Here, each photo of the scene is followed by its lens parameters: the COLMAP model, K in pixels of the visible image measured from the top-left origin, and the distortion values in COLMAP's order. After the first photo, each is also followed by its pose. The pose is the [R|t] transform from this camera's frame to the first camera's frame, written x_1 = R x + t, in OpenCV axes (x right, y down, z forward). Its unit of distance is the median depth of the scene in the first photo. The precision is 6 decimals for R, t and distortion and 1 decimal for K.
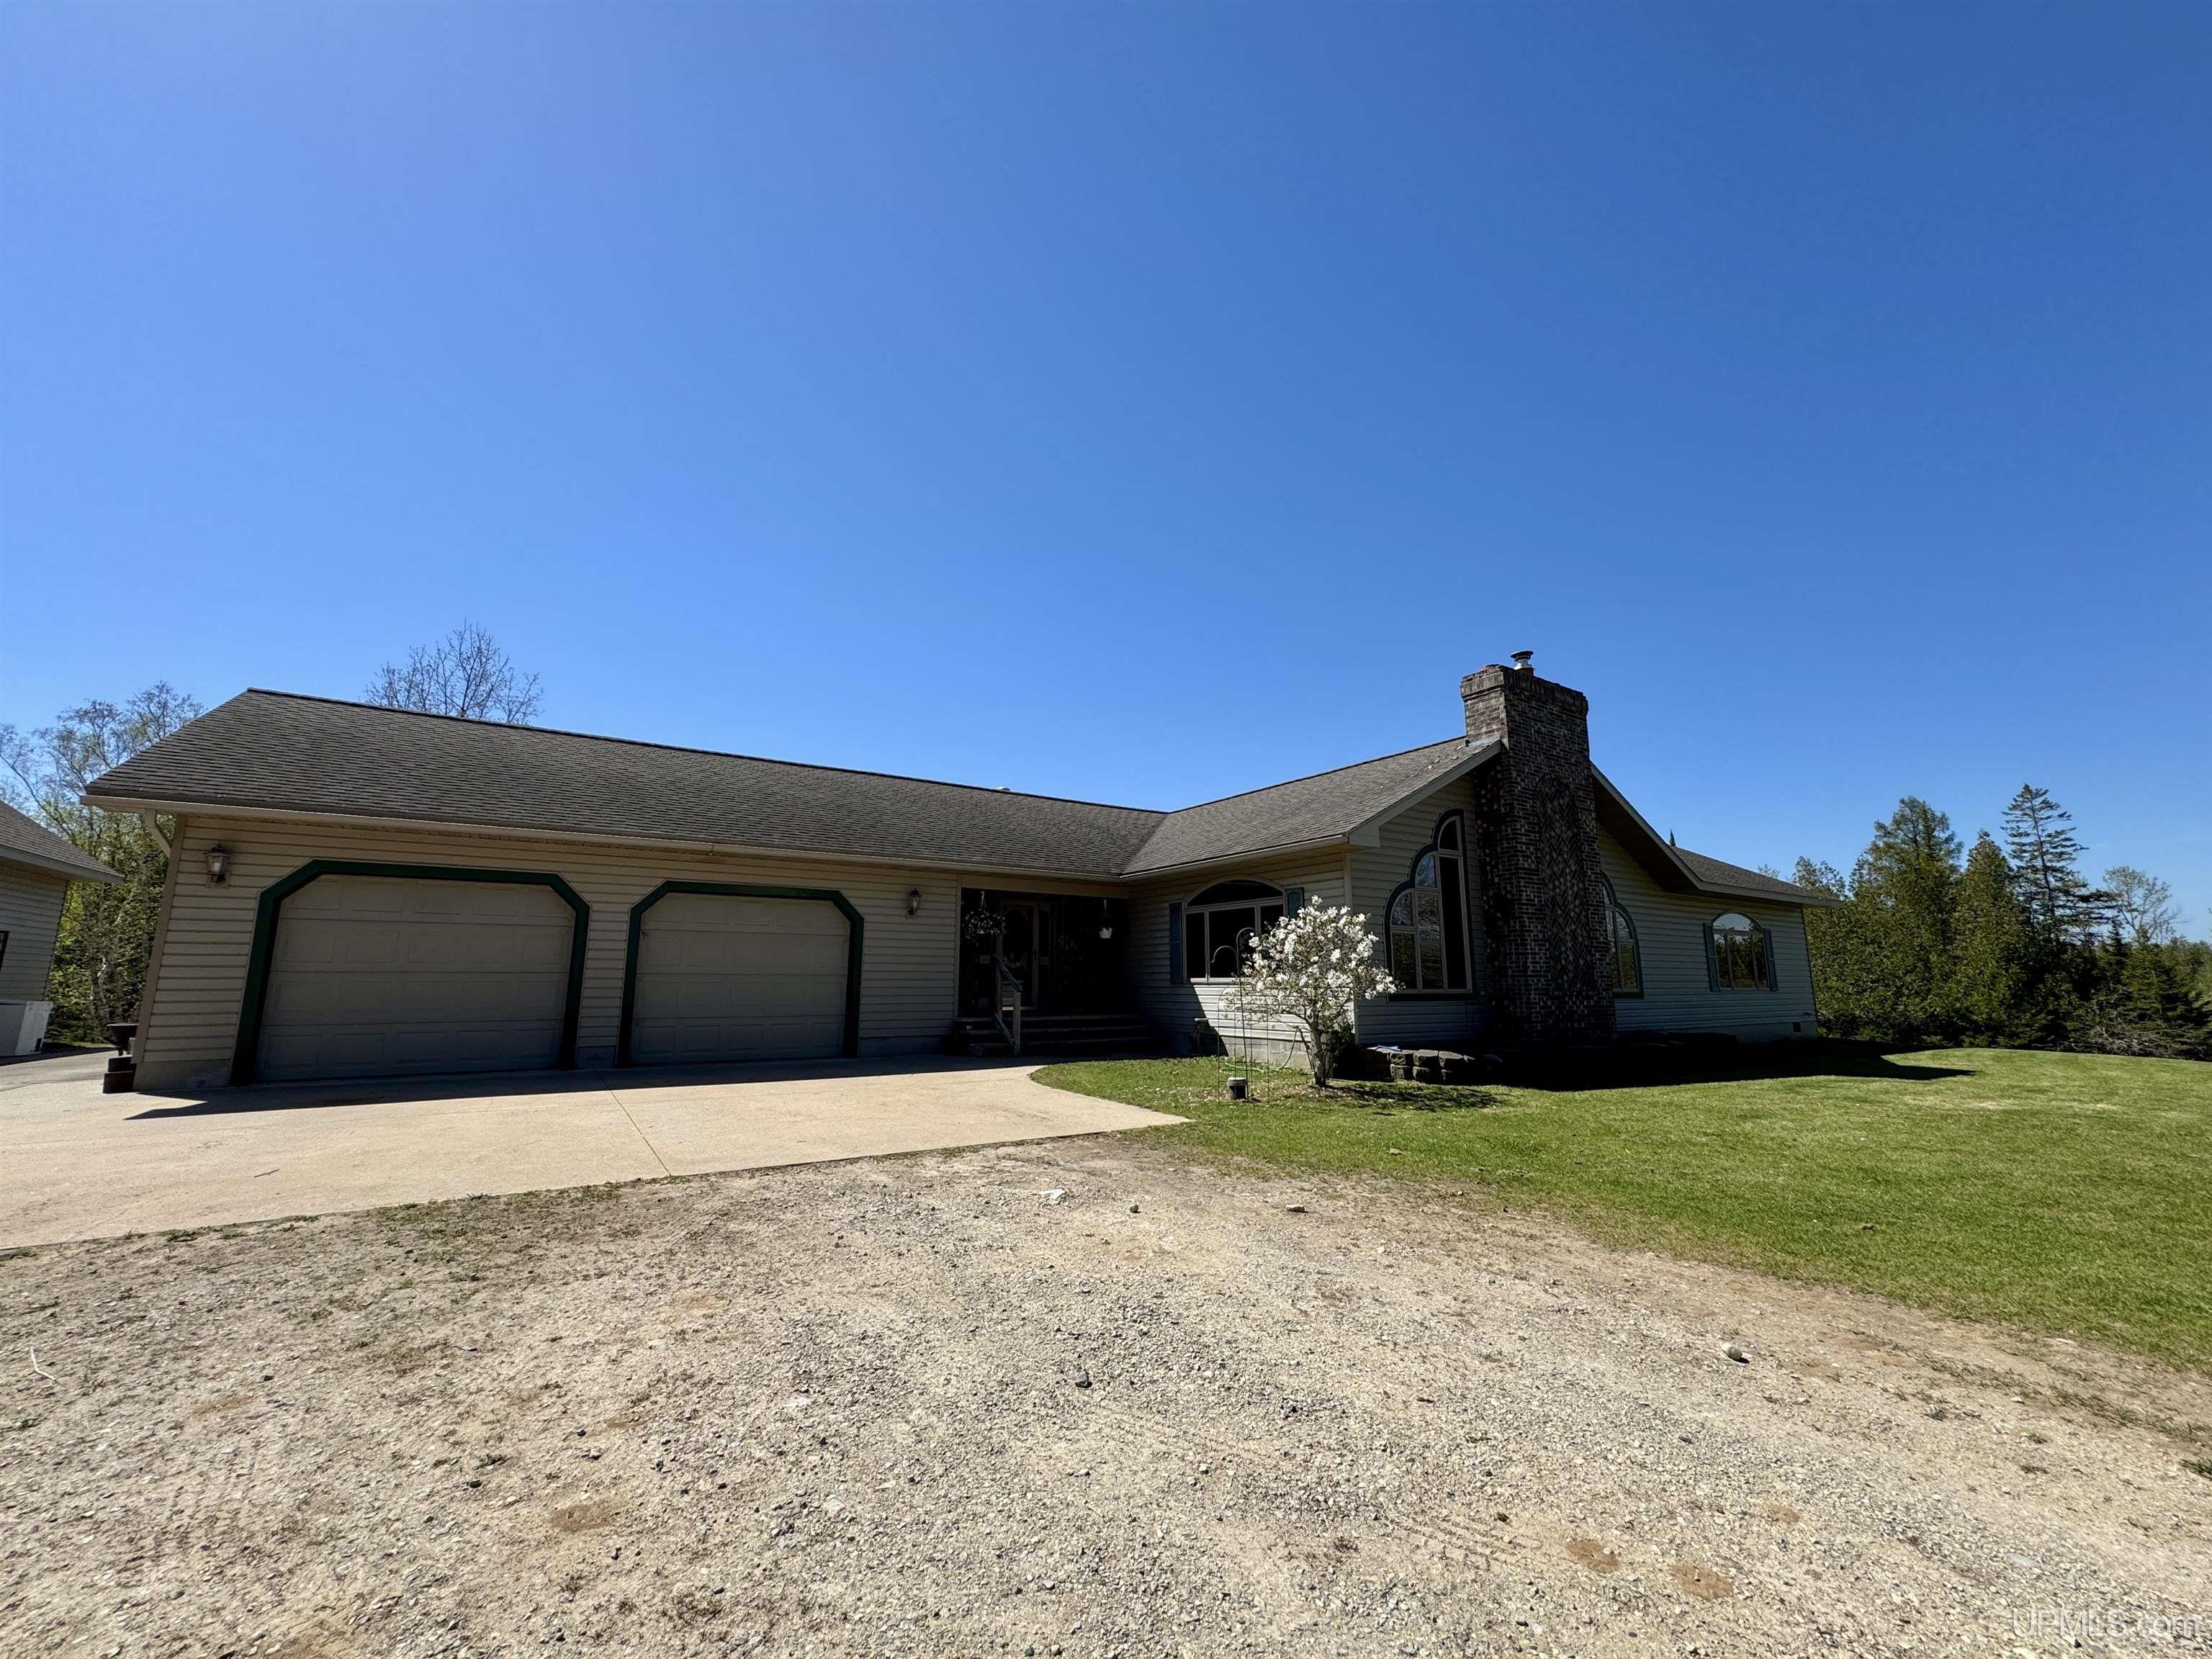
lens RADIAL K [[879.1, 0, 1106.5], [0, 879.1, 838.3], [0, 0, 1]] dist [0.001146, 0.000102]
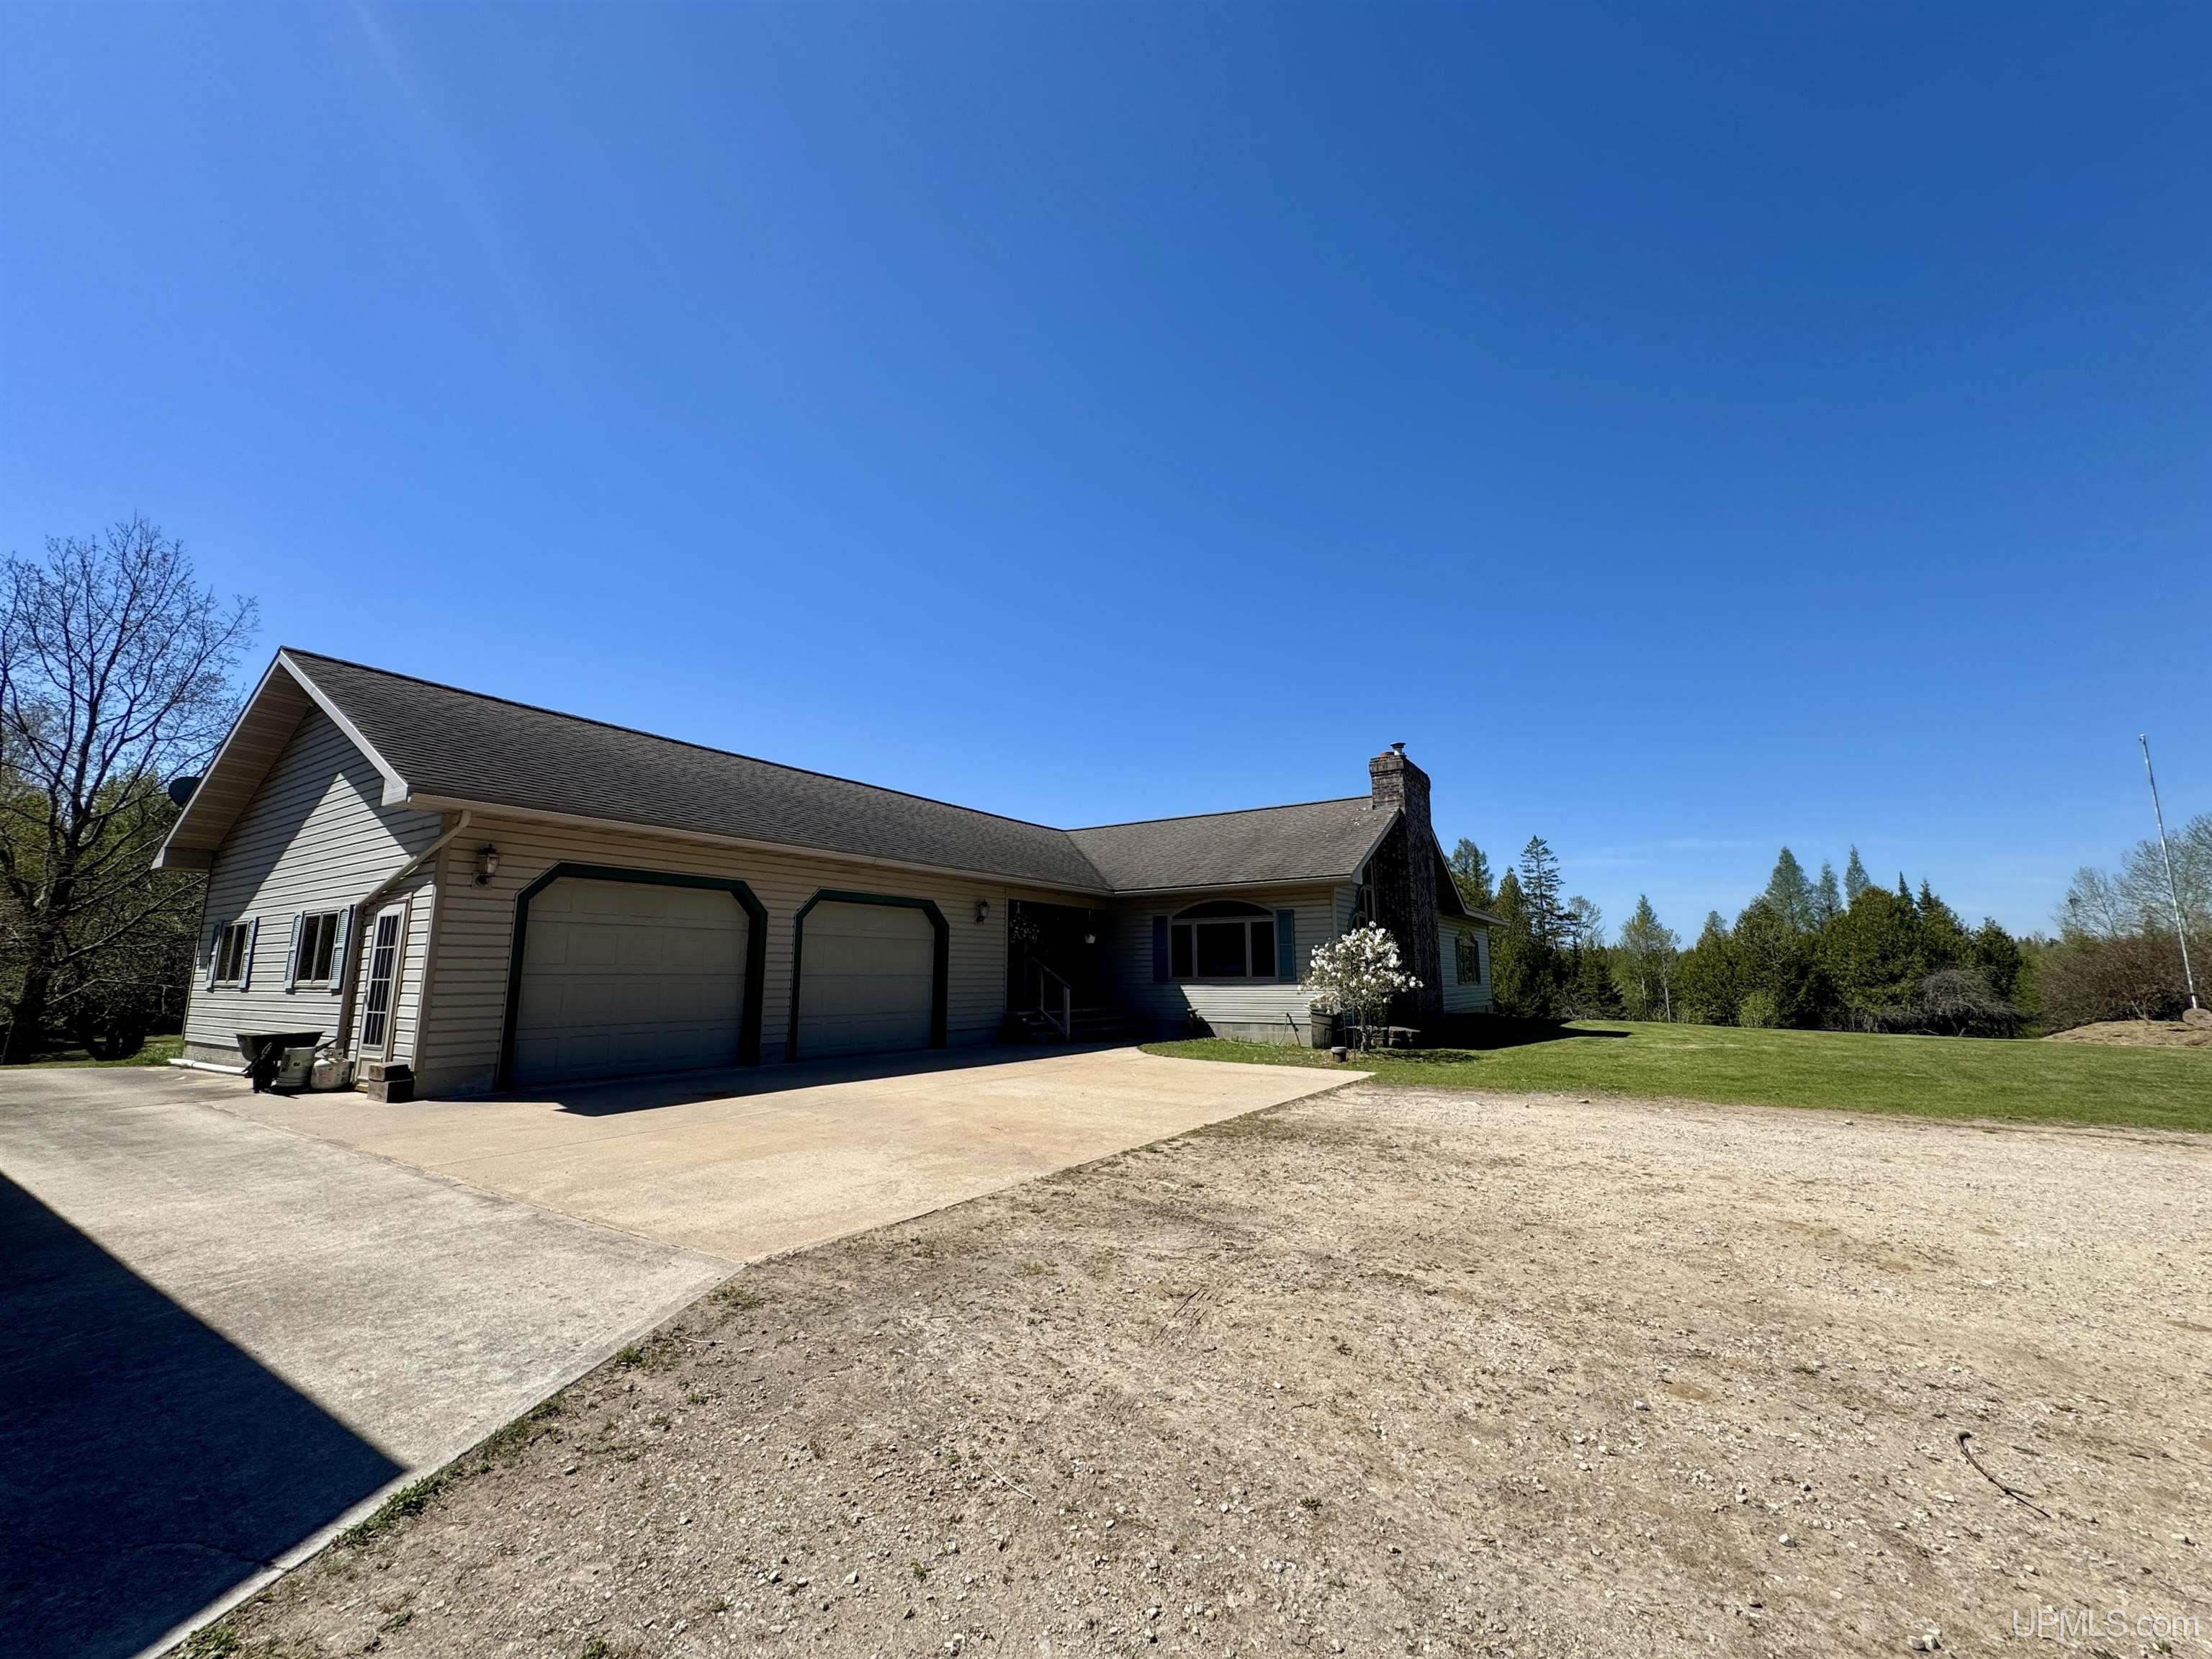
lens RADIAL K [[886.7, 0, 1106.0], [0, 886.7, 829.5], [0, 0, 1]] dist [-0.001231, -0.000033]
pose [[0.916792, 0.062487, 0.394447, -0.537968], [-0.061421, 0.997994, -0.015342, -0.026082], [-0.394614, -0.010161, 0.918791, -0.122493]]
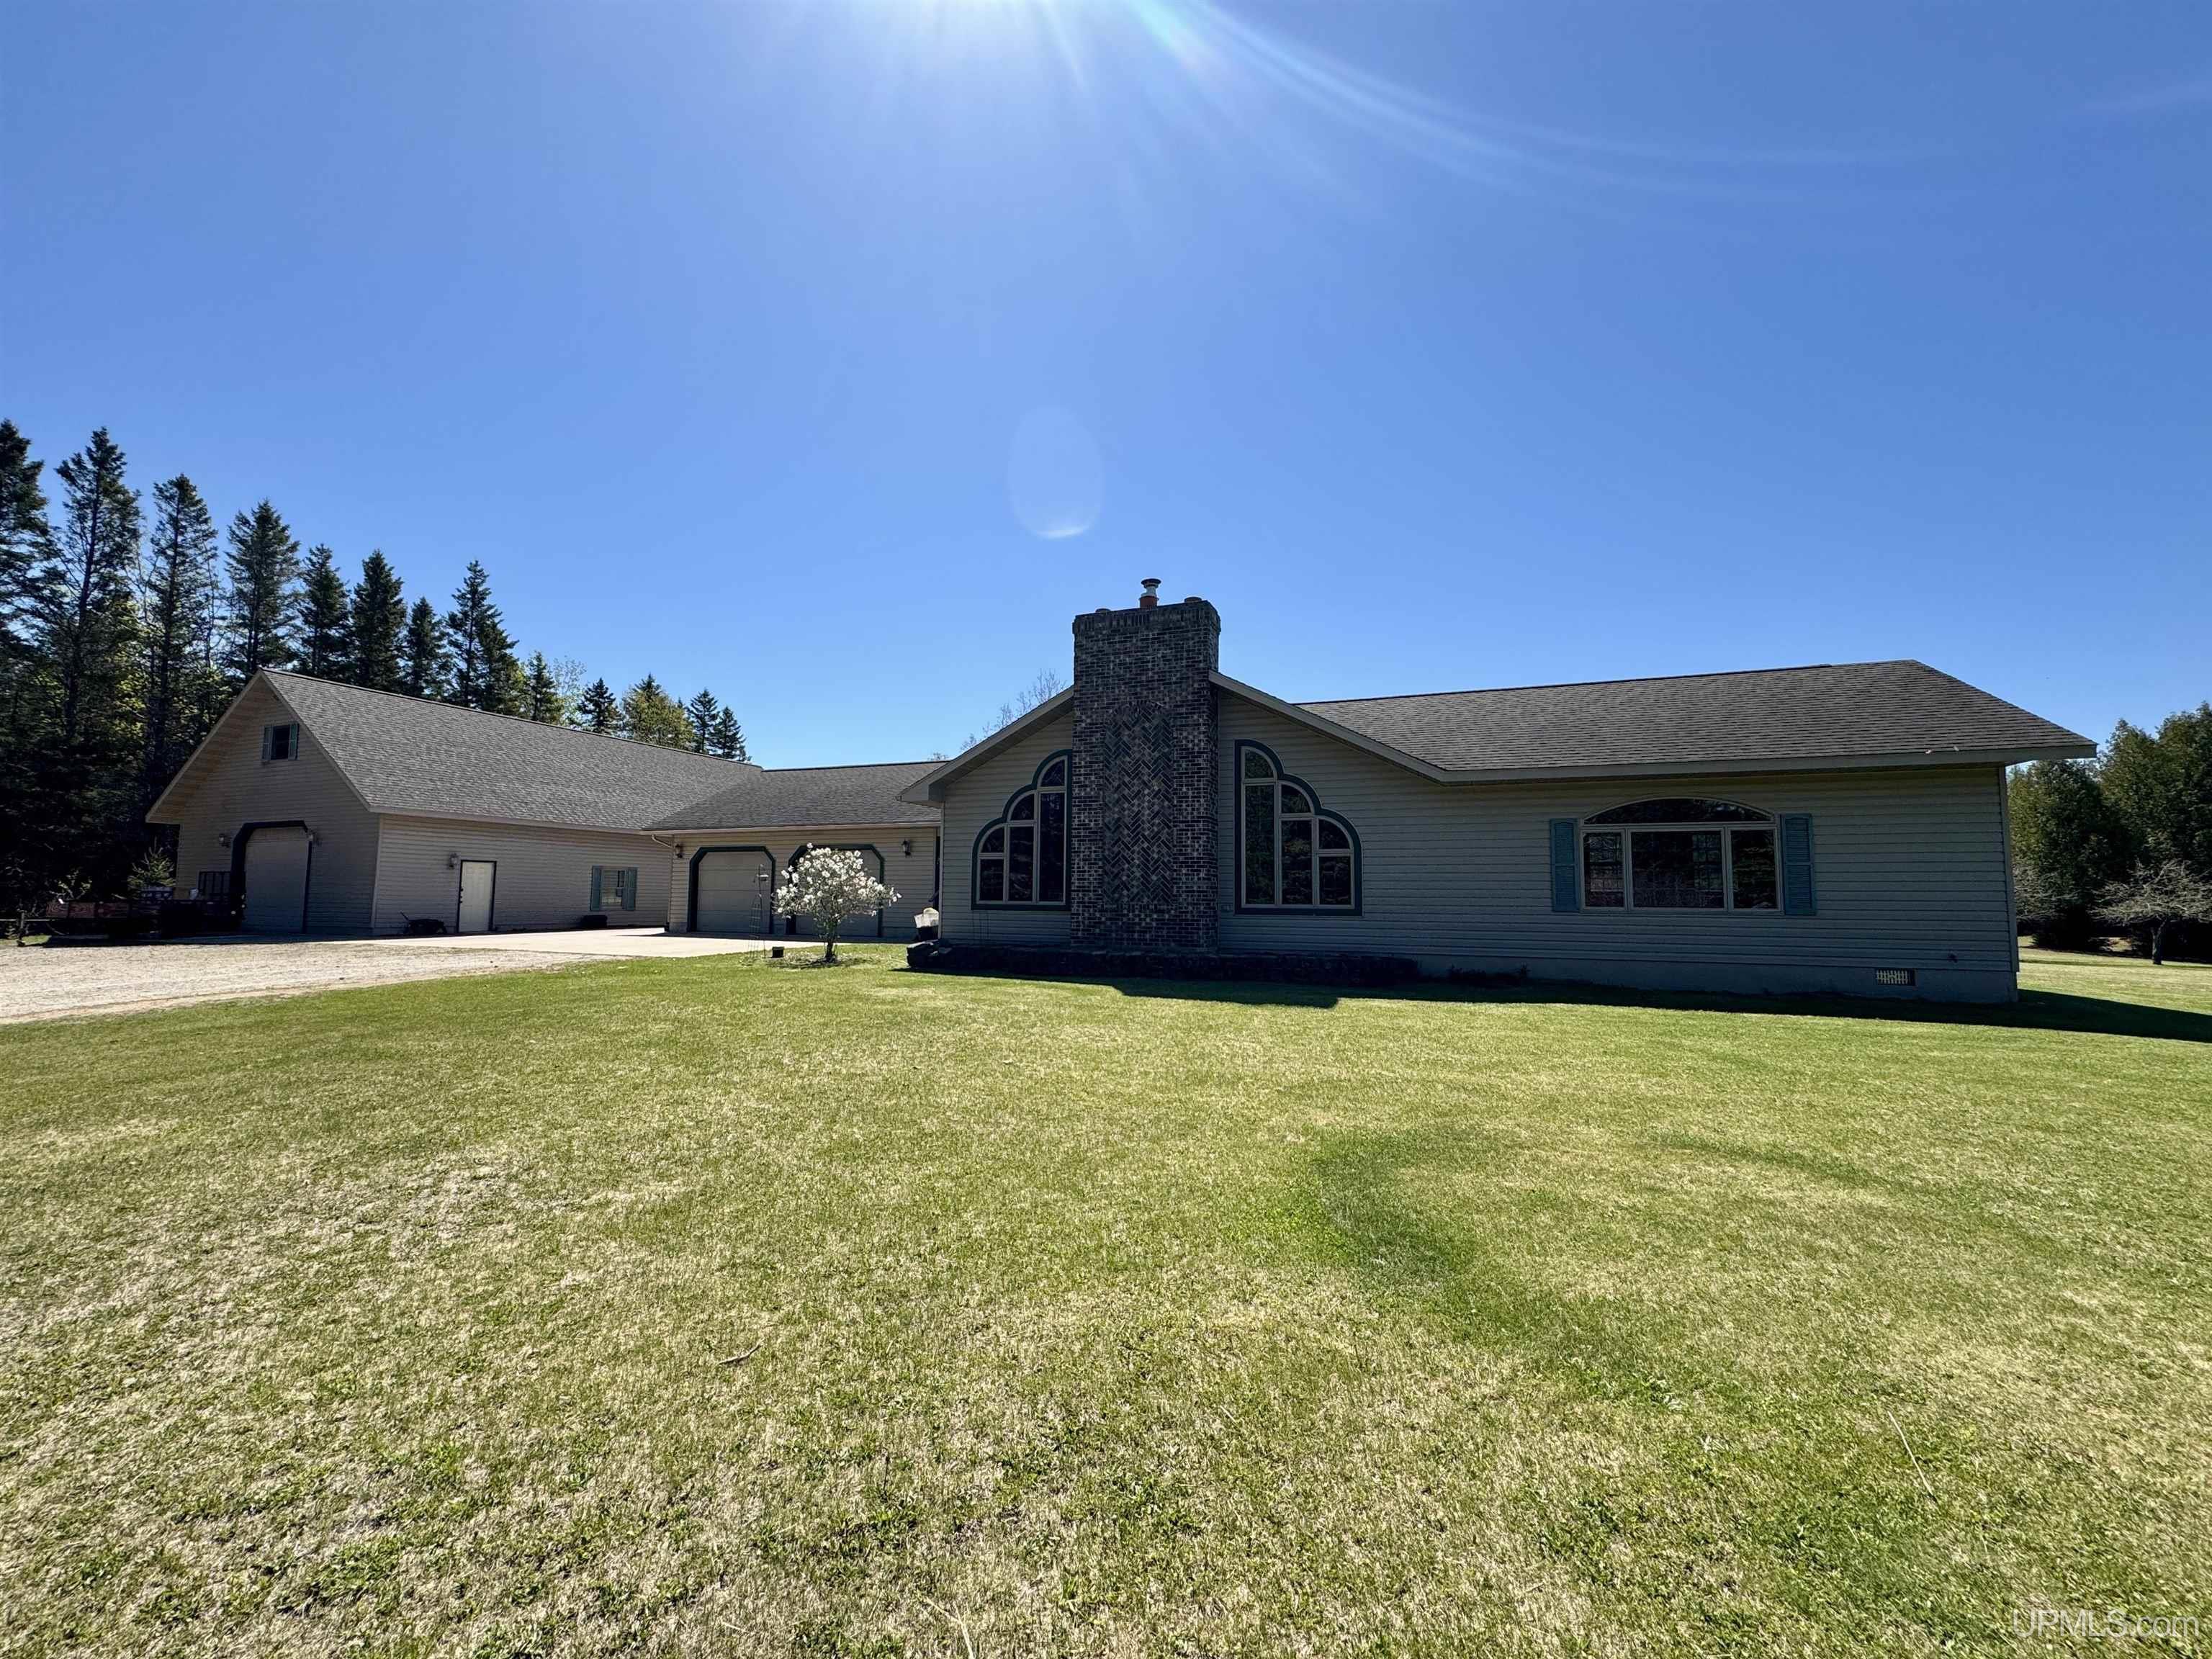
lens RADIAL K [[886.7, 0, 1106.0], [0, 886.7, 829.5], [0, 0, 1]] dist [-0.001231, -0.000033]
pose [[0.574689, -0.059243, -0.816225, 1.365193], [0.127888, 0.991624, 0.018070, 0.056735], [0.808318, -0.114770, 0.577452, 0.347054]]
